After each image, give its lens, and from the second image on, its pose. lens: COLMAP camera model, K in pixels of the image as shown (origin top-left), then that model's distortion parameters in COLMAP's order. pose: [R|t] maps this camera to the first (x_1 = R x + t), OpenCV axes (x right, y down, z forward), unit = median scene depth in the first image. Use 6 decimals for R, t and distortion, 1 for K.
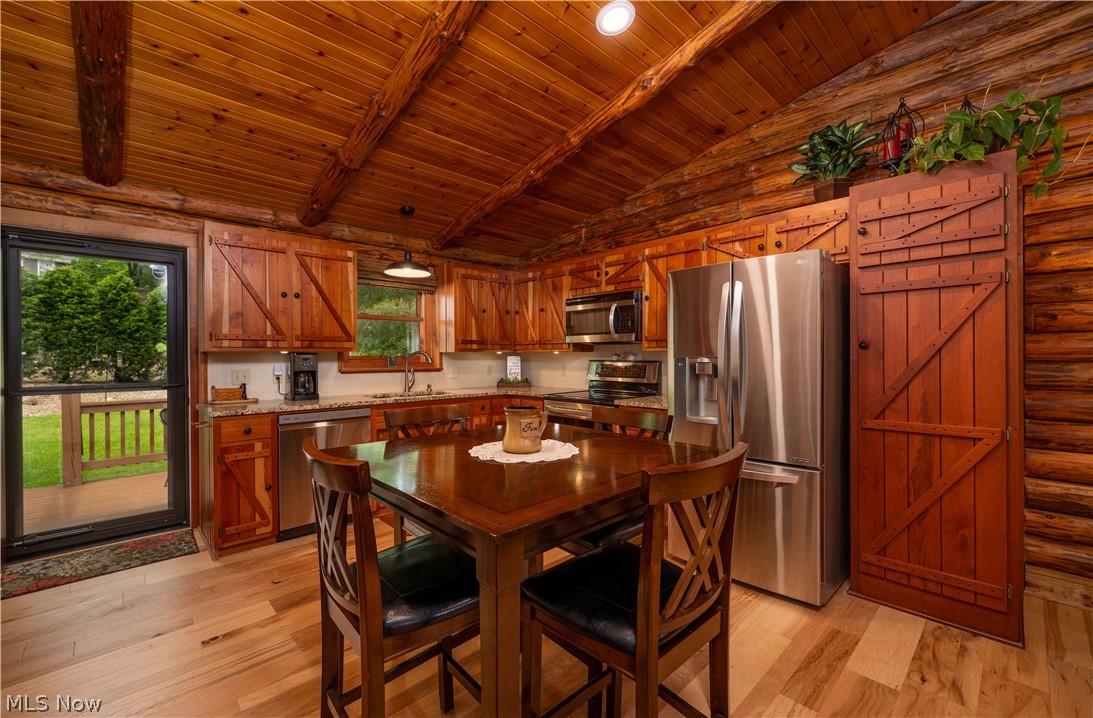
lens RADIAL K [[454.9, 0, 548.7], [0, 454.9, 358.1], [0, 0, 1]] dist [-0.002989, -0.000243]
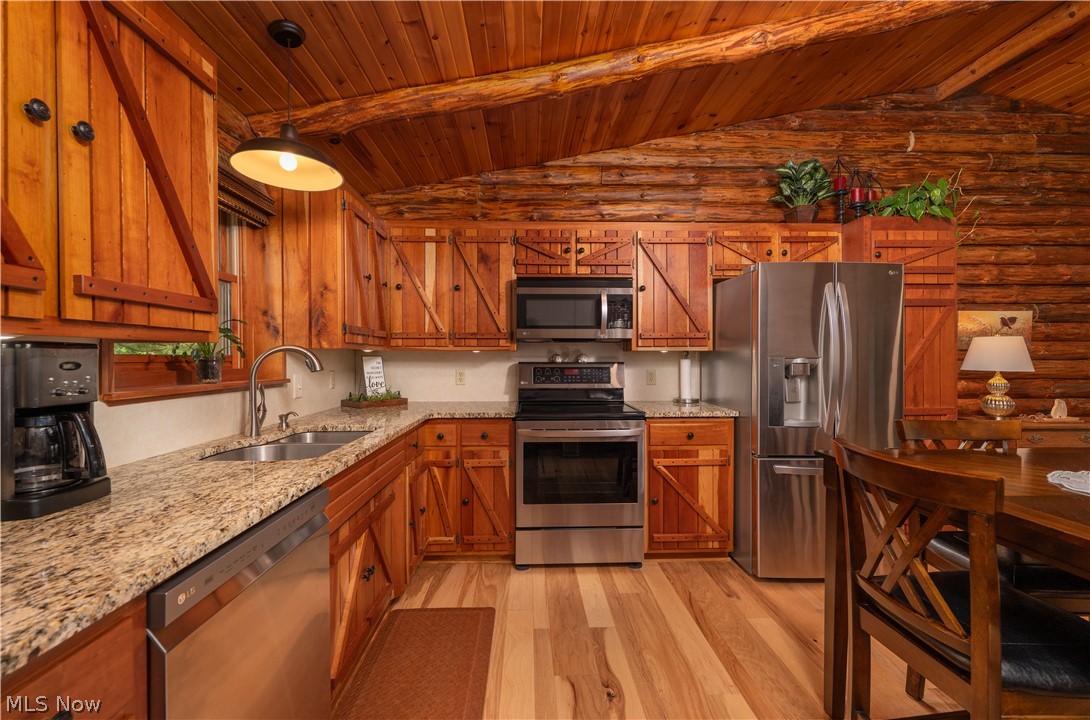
lens RADIAL K [[453.7, 0, 544.3], [0, 453.7, 360.7], [0, 0, 1]] dist [-0.002989, -0.000243]
pose [[0.661175, -0.003289, 0.750224, -0.525445], [0.002182, 0.999995, 0.002461, 0.000734], [-0.750228, 0.000010, 0.661179, 0.556003]]
